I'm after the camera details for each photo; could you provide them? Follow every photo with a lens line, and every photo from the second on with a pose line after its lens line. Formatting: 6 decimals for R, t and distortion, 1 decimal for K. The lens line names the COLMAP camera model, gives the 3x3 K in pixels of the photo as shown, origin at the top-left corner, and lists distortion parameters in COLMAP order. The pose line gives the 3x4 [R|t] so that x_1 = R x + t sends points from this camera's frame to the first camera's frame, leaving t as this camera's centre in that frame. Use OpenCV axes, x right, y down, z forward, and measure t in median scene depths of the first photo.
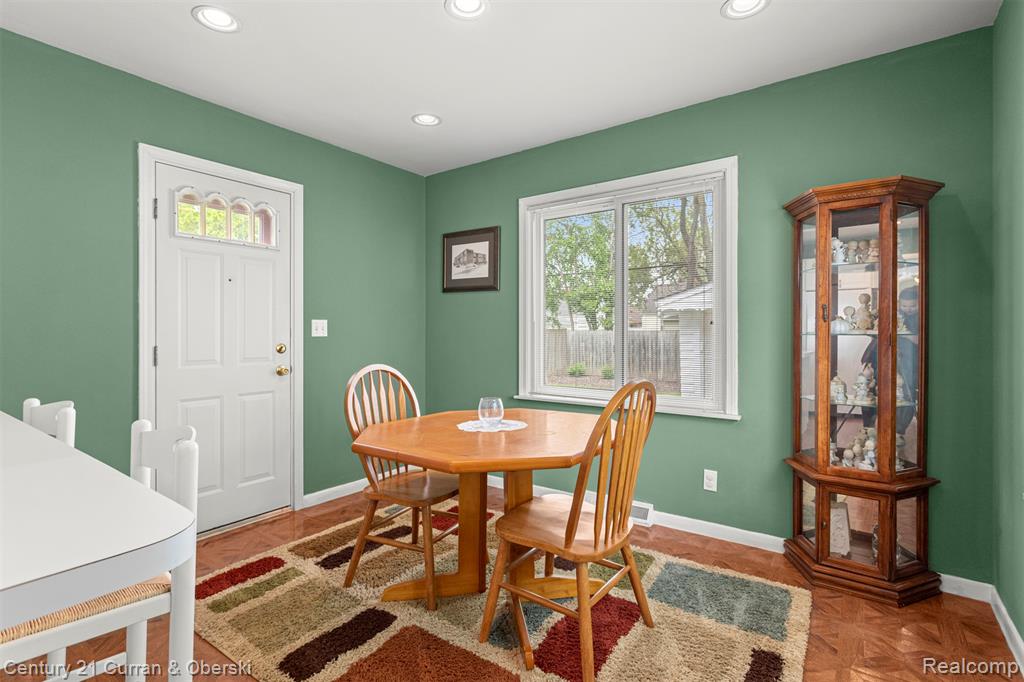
lens RADIAL K [[491.2, 0, 508.0], [0, 491.2, 332.9], [0, 0, 1]] dist [0.001081, 0.001356]
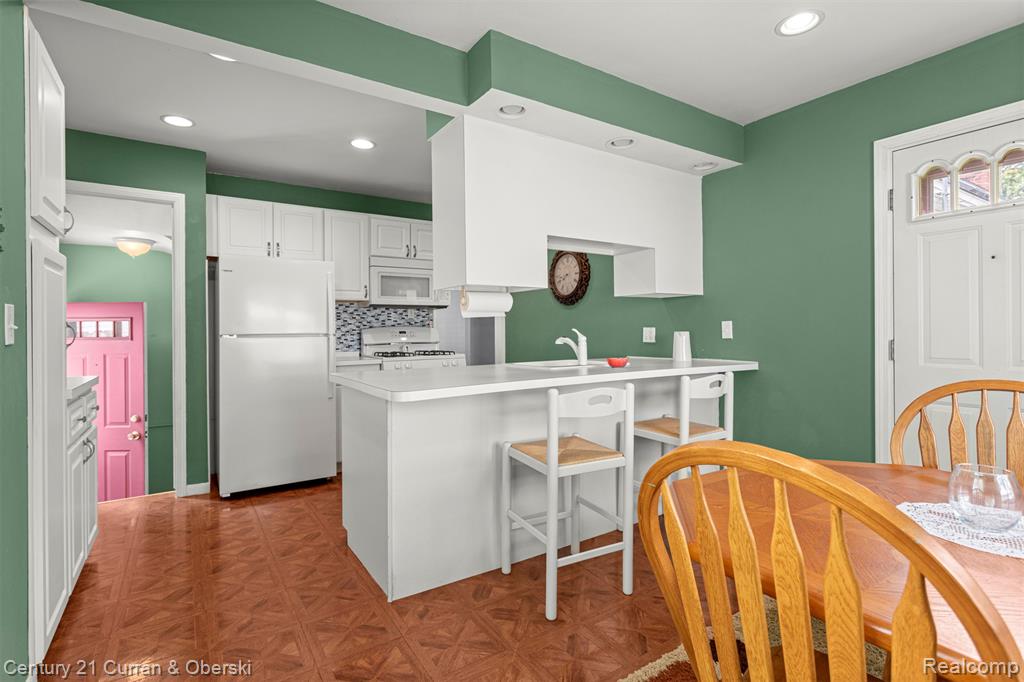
lens RADIAL K [[491.2, 0, 511.6], [0, 491.2, 329.7], [0, 0, 1]] dist [0.001081, 0.001356]
pose [[-0.344172, 0.007010, -0.938880, 0.481537], [0.008467, 0.999955, 0.004362, -0.004515], [0.938868, -0.006448, -0.344216, 0.642468]]
